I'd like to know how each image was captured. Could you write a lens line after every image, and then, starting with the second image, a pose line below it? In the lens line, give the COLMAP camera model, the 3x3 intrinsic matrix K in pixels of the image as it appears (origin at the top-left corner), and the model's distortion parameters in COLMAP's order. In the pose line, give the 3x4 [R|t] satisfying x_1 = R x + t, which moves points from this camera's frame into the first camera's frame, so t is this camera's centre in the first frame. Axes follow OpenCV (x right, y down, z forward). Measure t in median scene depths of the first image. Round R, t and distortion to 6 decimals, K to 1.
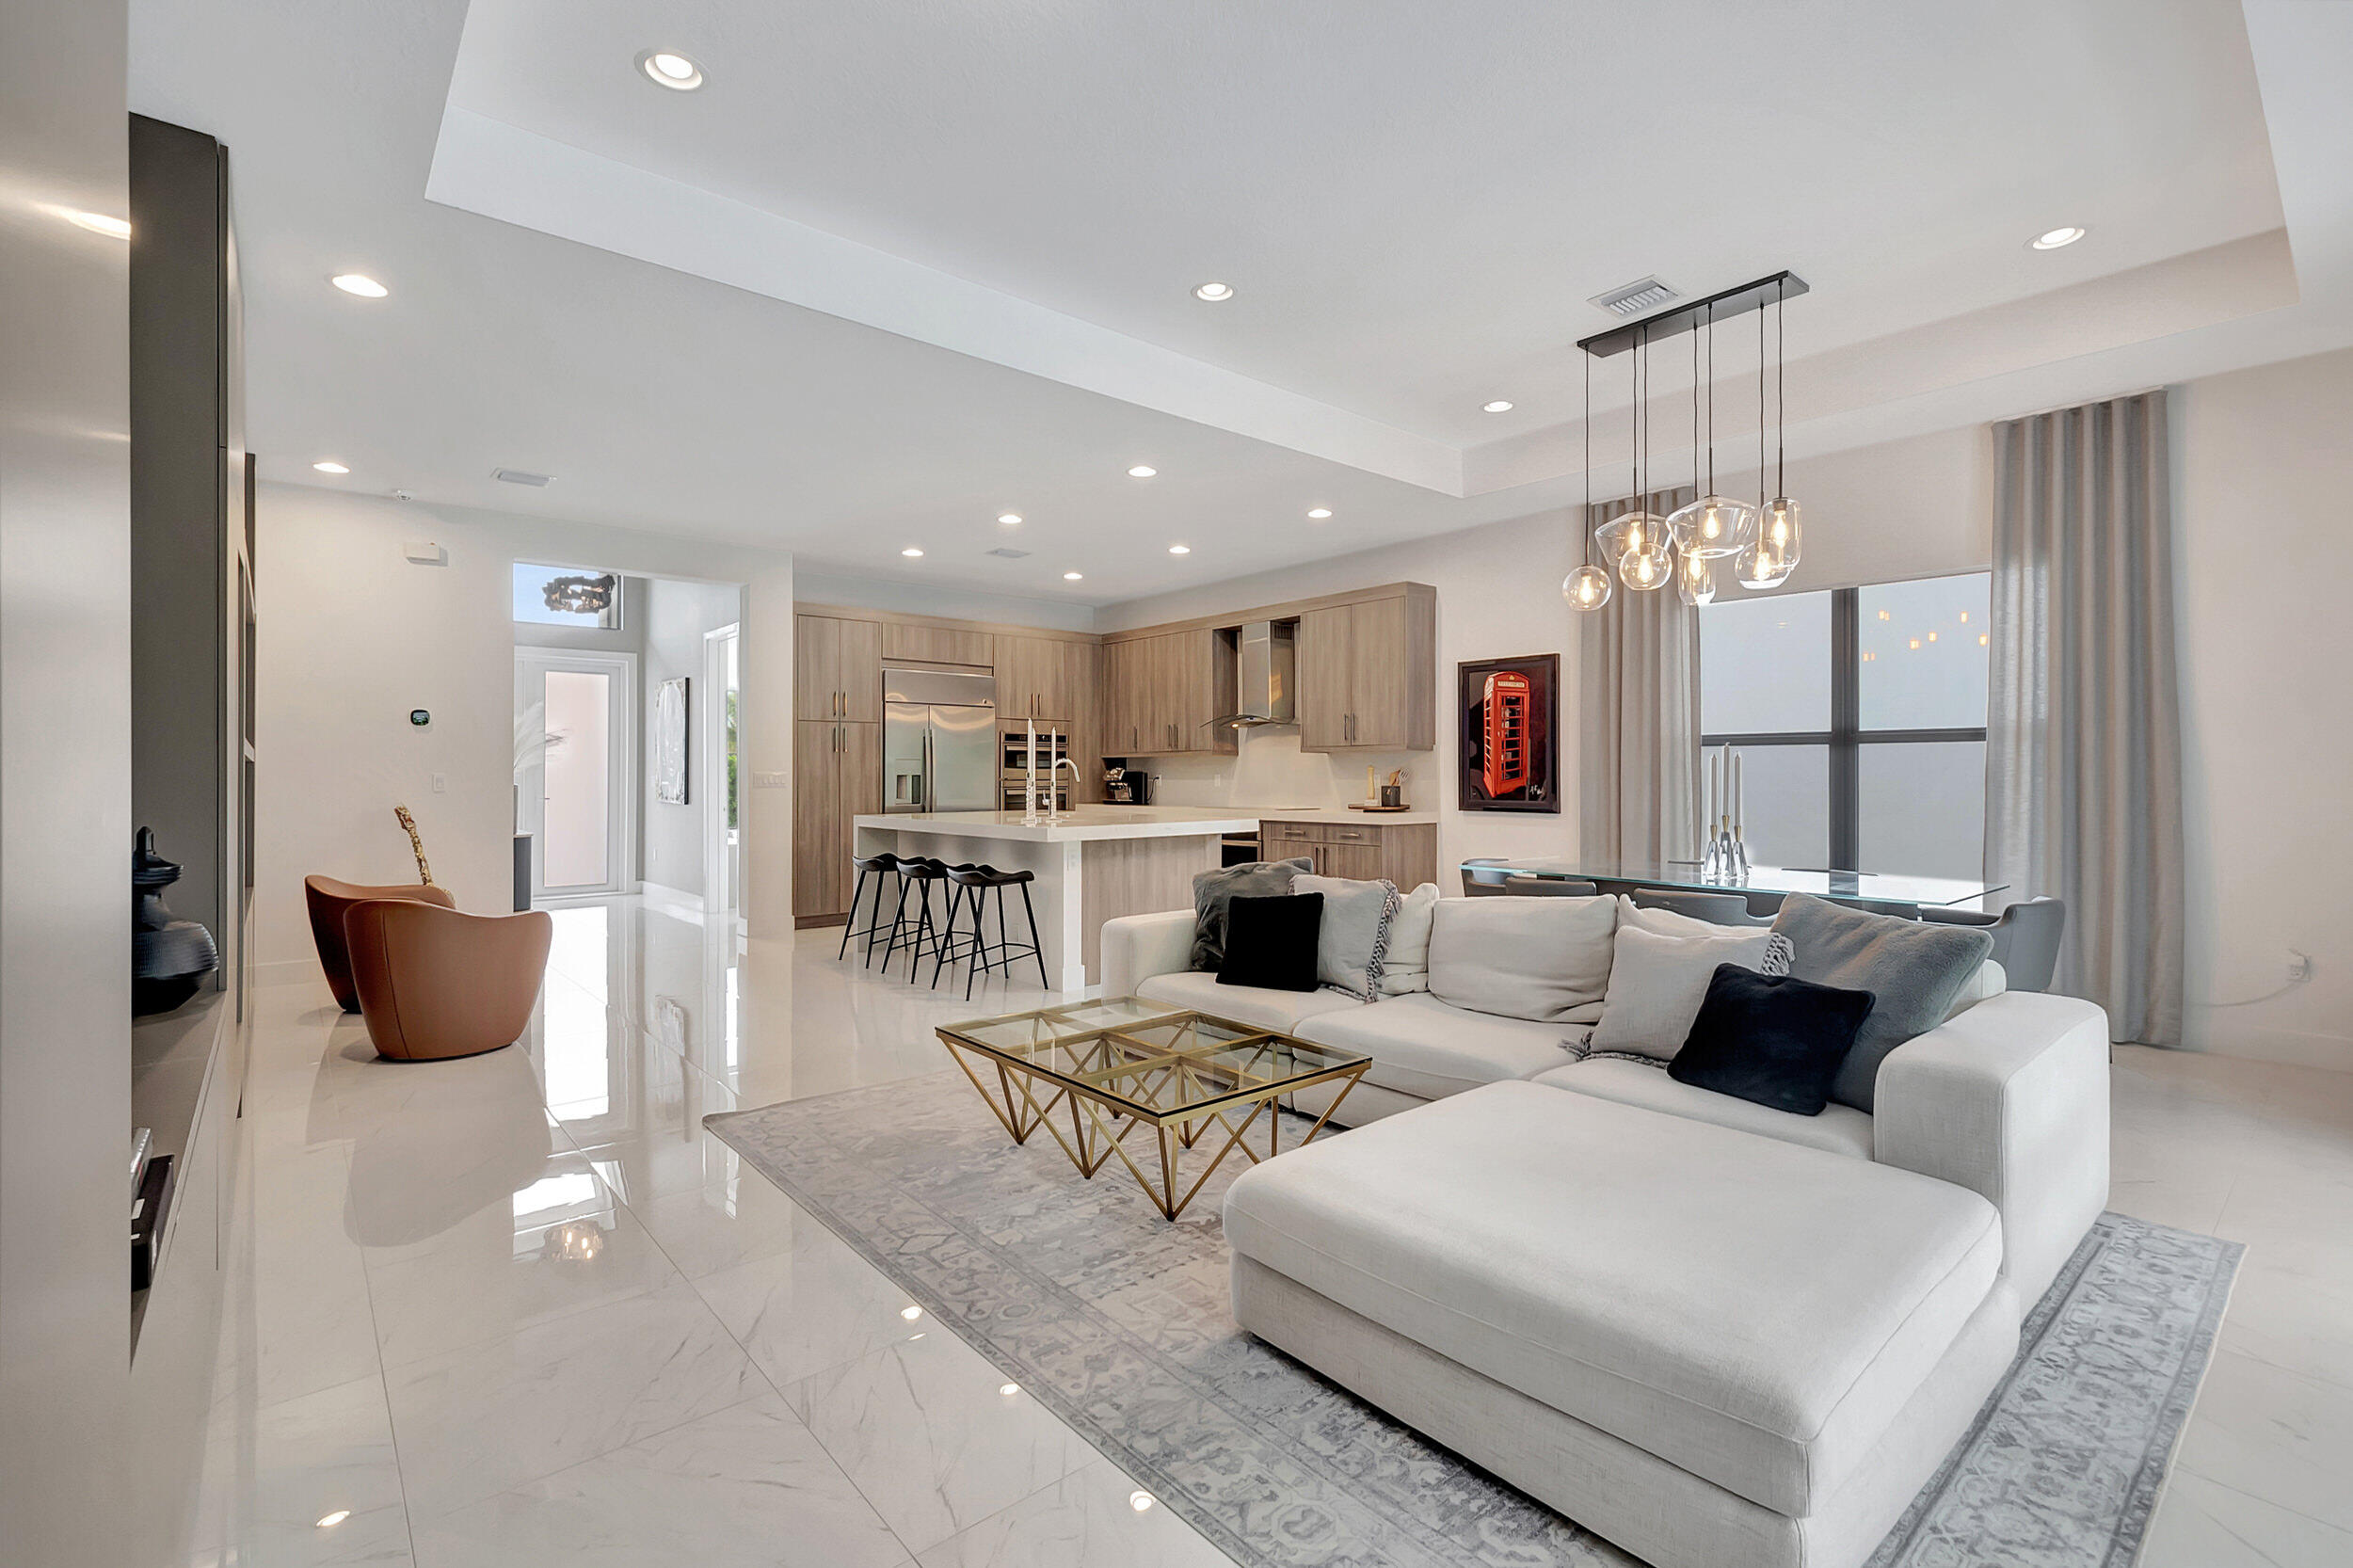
lens RADIAL K [[1045.8, 0, 1176.5], [0, 1045.8, 784.0], [0, 0, 1]] dist [0.001973, 0.000044]
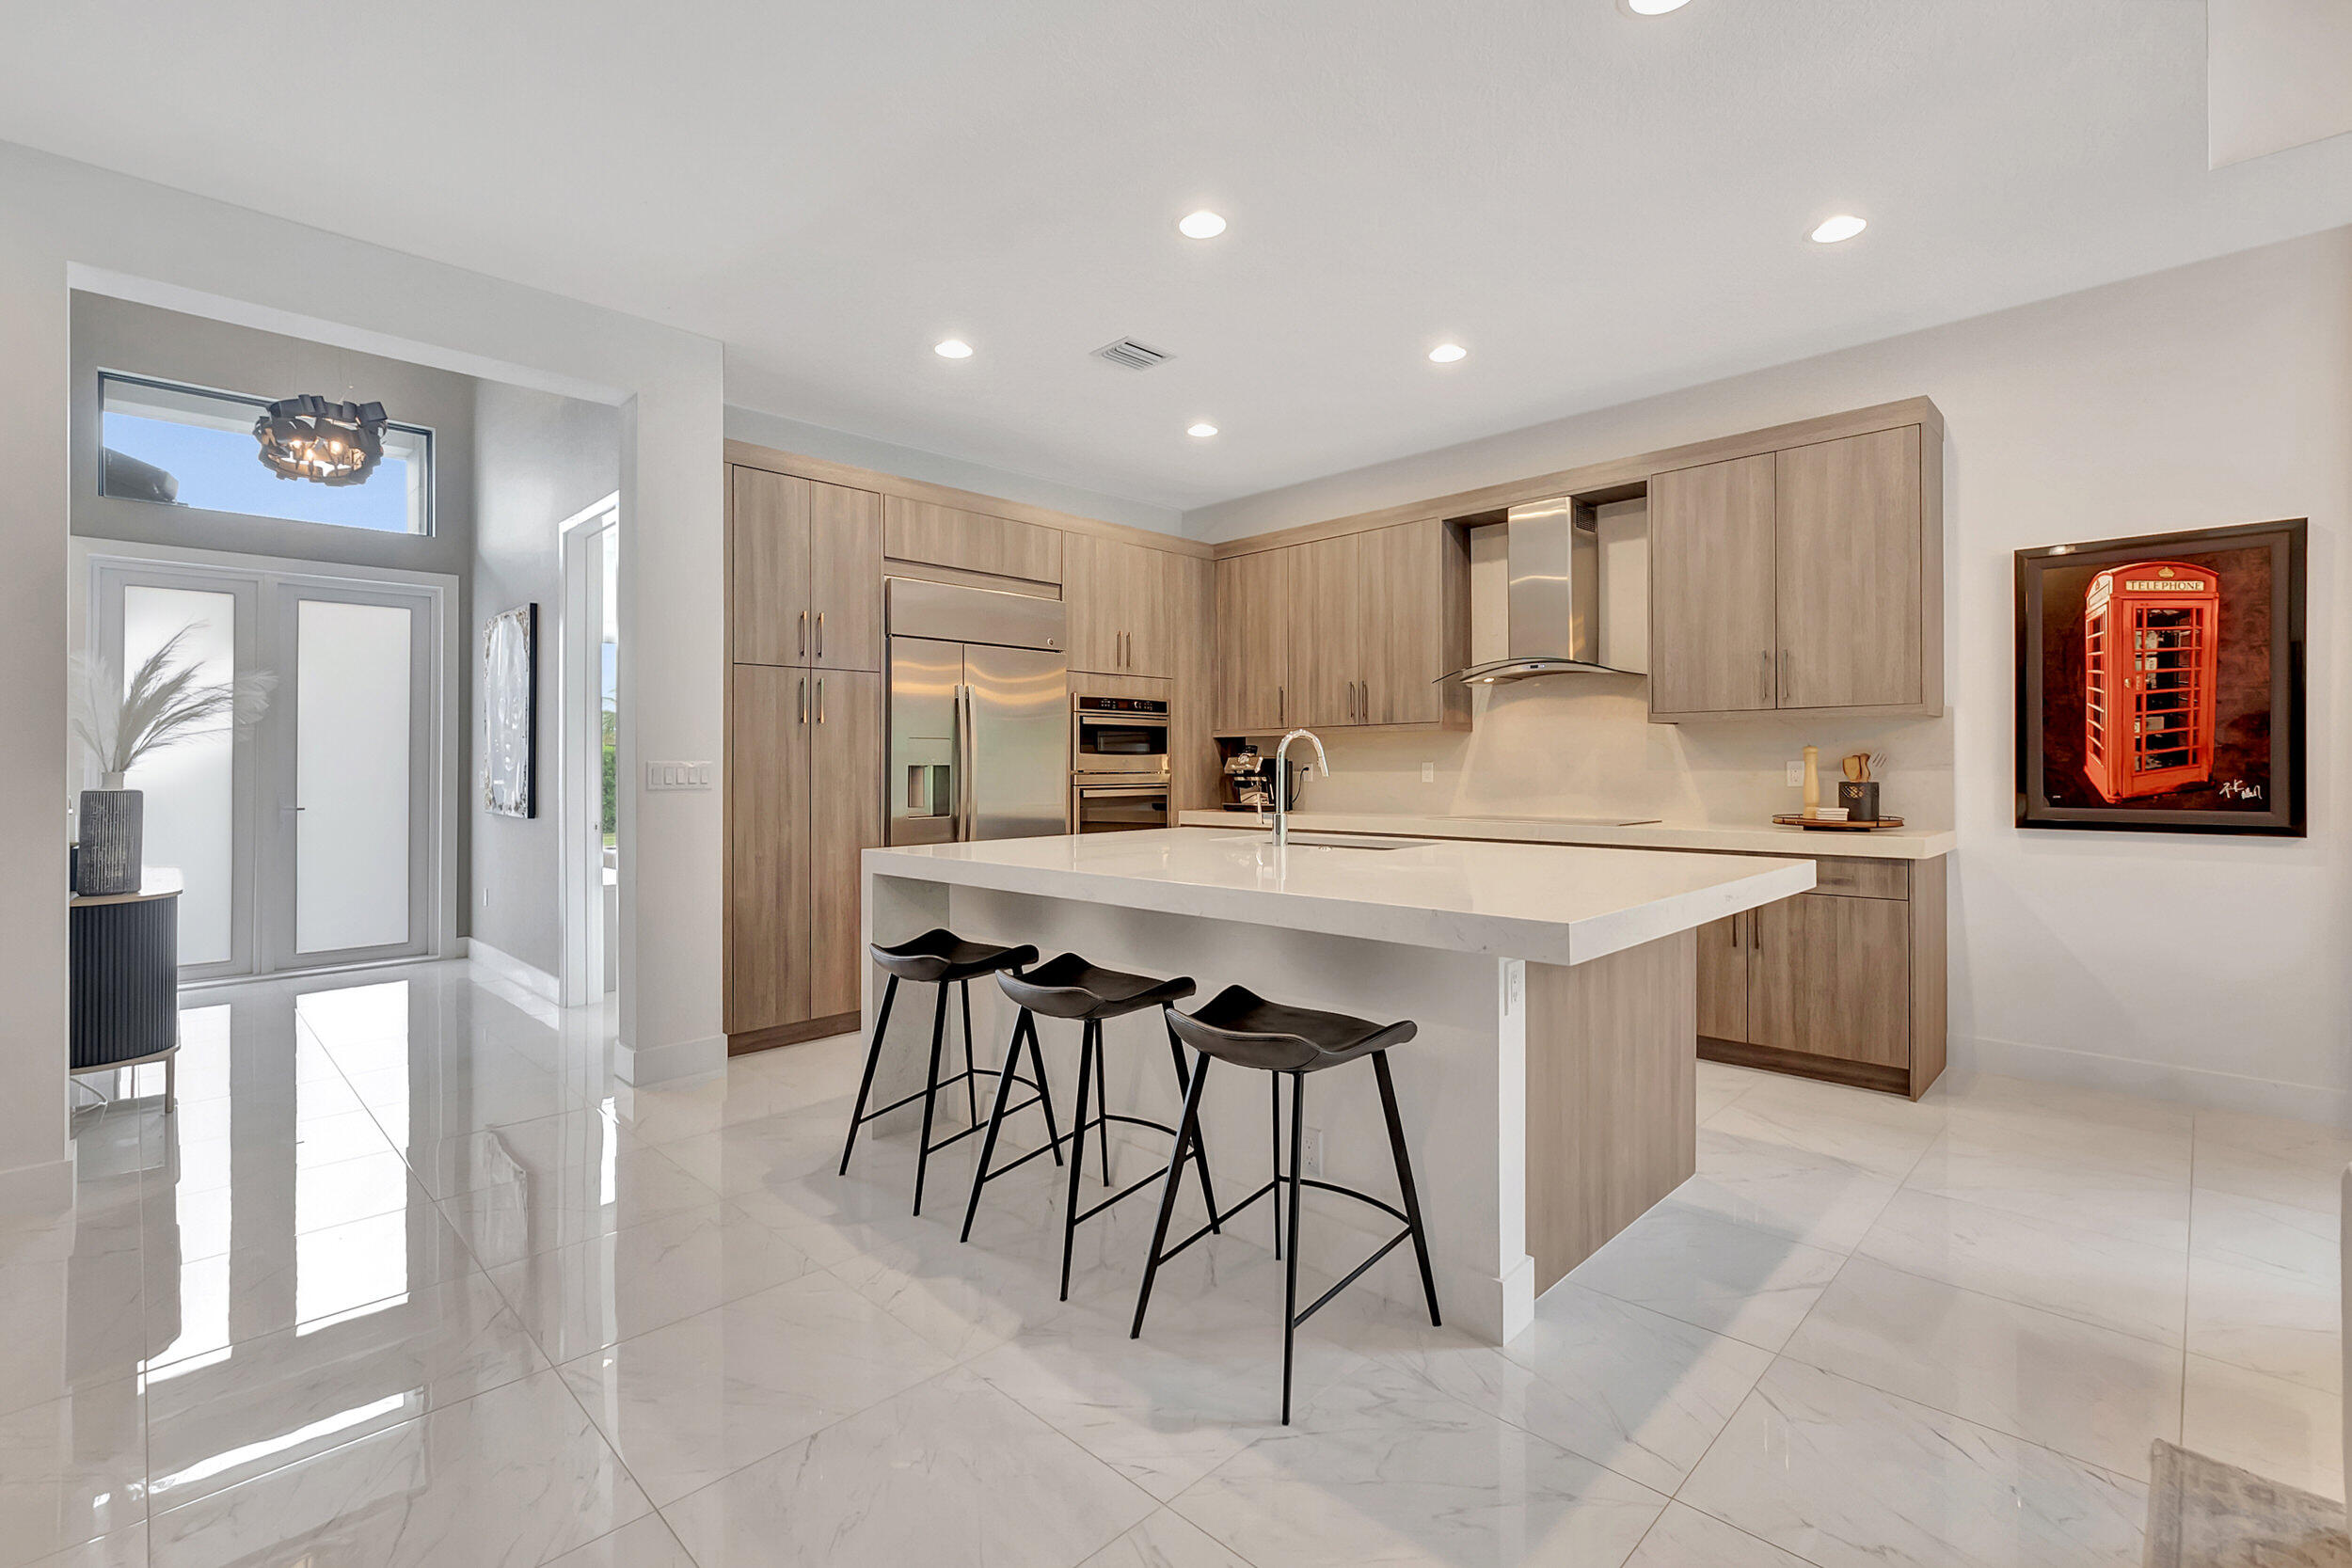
lens RADIAL K [[1040.2, 0, 1171.8], [0, 1040.2, 768.0], [0, 0, 1]] dist [-0.002191, -0.000016]
pose [[0.996874, -0.004406, 0.078889, -0.177776], [0.004824, 0.999975, -0.005108, -0.004104], [-0.078864, 0.005473, 0.996870, 0.446859]]
